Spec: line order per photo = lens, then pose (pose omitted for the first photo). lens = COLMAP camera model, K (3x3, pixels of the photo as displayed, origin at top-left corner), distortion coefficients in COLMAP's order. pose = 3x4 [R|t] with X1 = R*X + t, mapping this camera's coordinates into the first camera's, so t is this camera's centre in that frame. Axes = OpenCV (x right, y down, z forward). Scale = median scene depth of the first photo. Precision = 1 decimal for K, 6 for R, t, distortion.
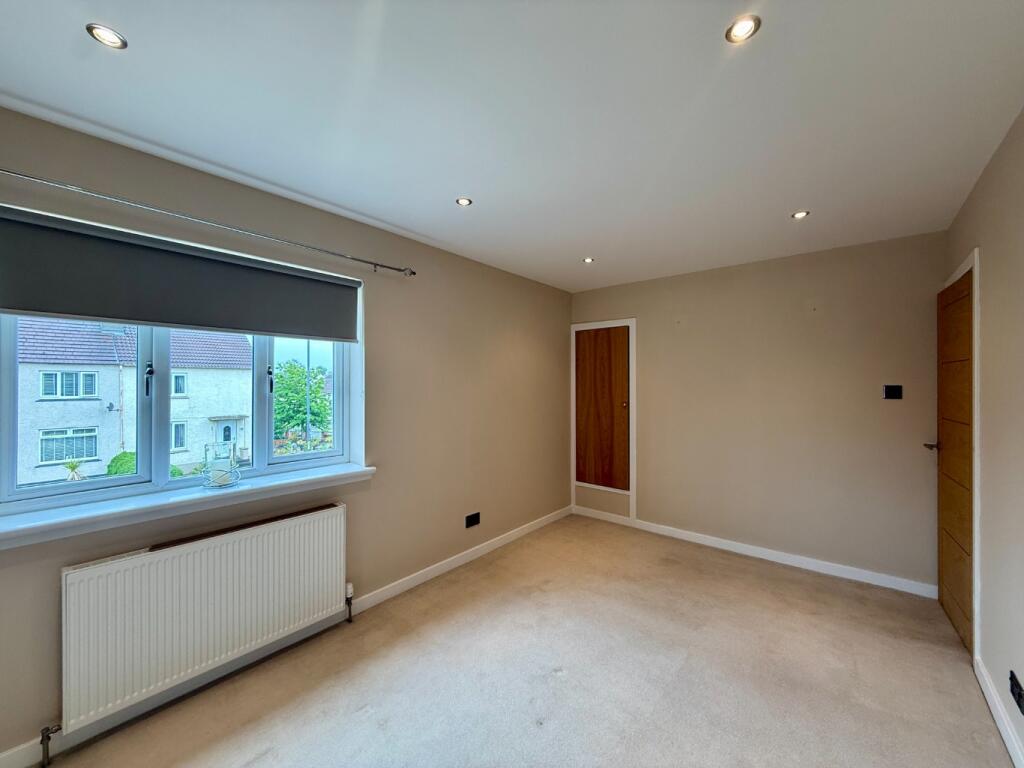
lens RADIAL K [[407.5, 0, 512.0], [0, 407.5, 384.0], [0, 0, 1]] dist [-0.000056, 0.000023]
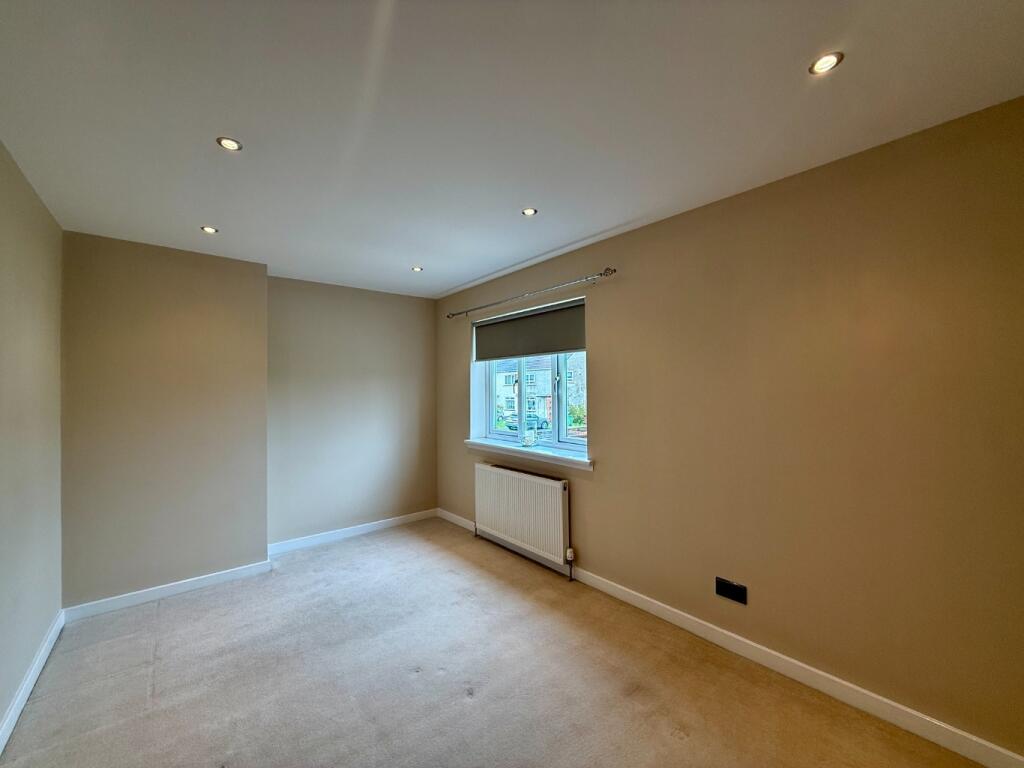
lens RADIAL K [[407.5, 0, 512.0], [0, 407.5, 384.0], [0, 0, 1]] dist [-0.000056, 0.000023]
pose [[-0.177006, -0.002897, -0.984206, 0.831623], [0.015664, 0.999861, -0.005760, -0.004763], [0.984085, -0.016436, -0.176935, 1.036045]]
